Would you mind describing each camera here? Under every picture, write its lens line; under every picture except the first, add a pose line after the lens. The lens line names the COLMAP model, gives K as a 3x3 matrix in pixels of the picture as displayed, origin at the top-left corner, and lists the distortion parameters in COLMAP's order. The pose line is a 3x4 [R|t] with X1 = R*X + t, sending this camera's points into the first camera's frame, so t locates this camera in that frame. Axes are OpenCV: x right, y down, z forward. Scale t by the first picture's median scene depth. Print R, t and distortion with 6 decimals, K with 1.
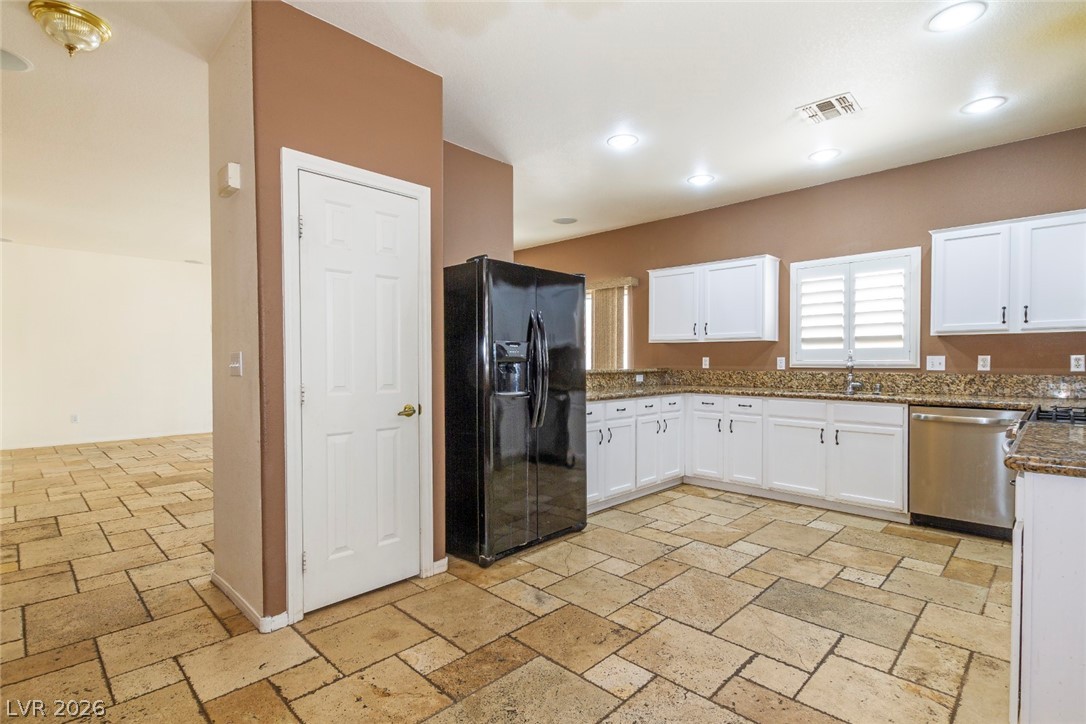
lens RADIAL K [[526.7, 0, 549.4], [0, 526.7, 365.3], [0, 0, 1]] dist [0.018822, -0.008725]
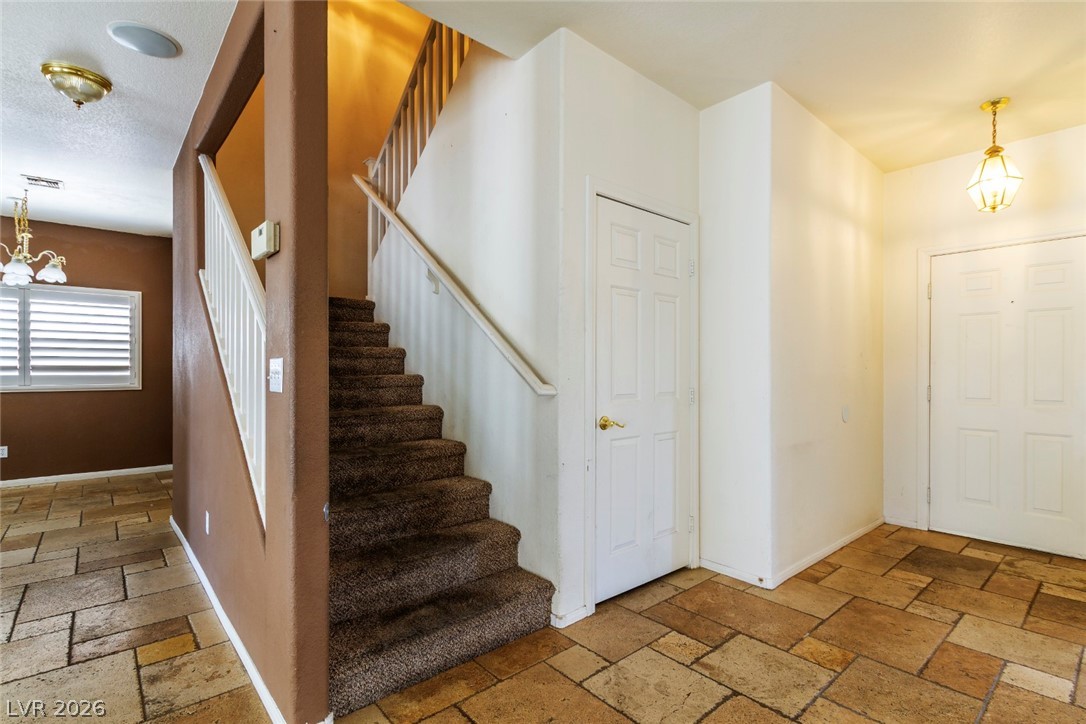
lens RADIAL K [[526.7, 0, 544.3], [0, 526.7, 376.3], [0, 0, 1]] dist [0.018822, -0.008725]
pose [[-0.995615, -0.005826, 0.093368, -1.242450], [-0.004200, 0.999836, 0.017599, -0.015637], [-0.093456, 0.017130, -0.995476, 1.277670]]
